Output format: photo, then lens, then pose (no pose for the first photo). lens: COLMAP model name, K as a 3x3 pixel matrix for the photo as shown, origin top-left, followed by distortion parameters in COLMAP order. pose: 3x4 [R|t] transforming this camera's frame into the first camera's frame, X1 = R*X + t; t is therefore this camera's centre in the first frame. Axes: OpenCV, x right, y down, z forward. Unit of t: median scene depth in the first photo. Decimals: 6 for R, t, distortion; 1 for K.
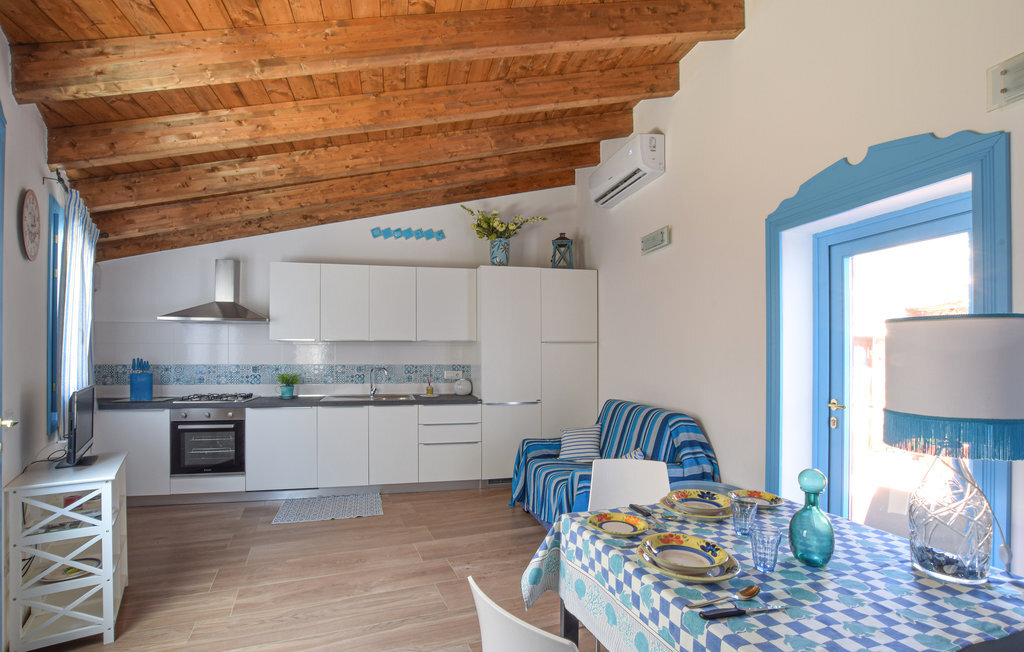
lens RADIAL K [[460.6, 0, 512.0], [0, 460.6, 351.5], [0, 0, 1]] dist [-0.000515, -0.000139]
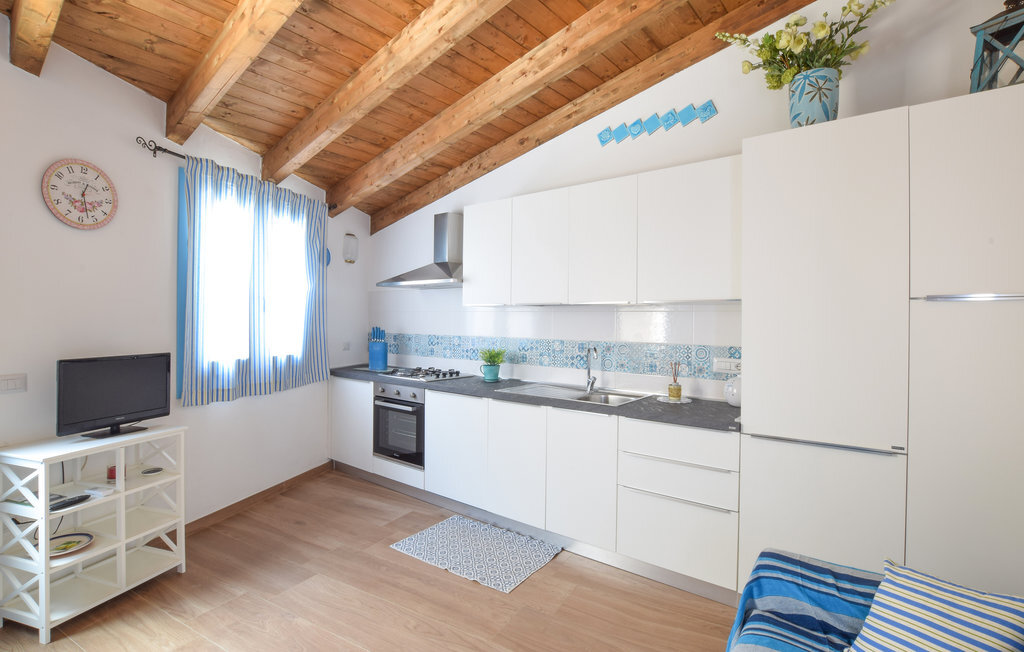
lens RADIAL K [[497.4, 0, 539.0], [0, 497.4, 321.6], [0, 0, 1]] dist [-0.015912, 0.000881]
pose [[0.616219, 0.003456, -0.787567, 0.217150], [-0.006434, 0.999979, -0.000647, 0.002015], [0.787549, 0.005466, 0.616228, 0.555008]]
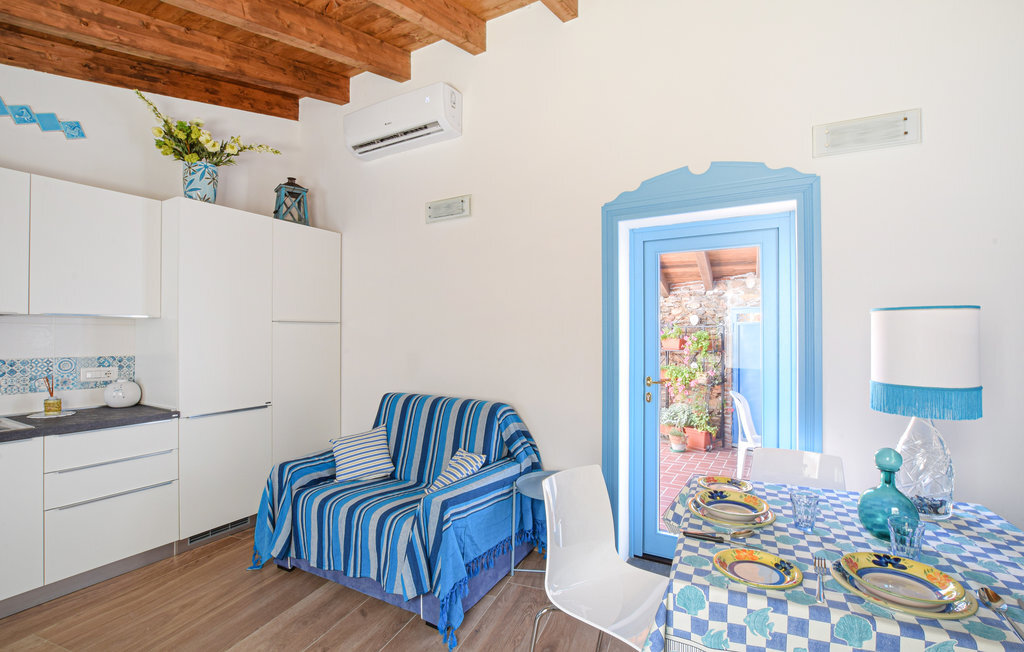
lens RADIAL K [[453.2, 0, 511.0], [0, 453.2, 330.3], [0, 0, 1]] dist [-0.020237, 0.000549]
pose [[0.698246, 0.006833, 0.715826, -0.196562], [-0.000585, 0.999960, -0.008975, -0.000136], [-0.715858, 0.005849, 0.698221, 0.271034]]
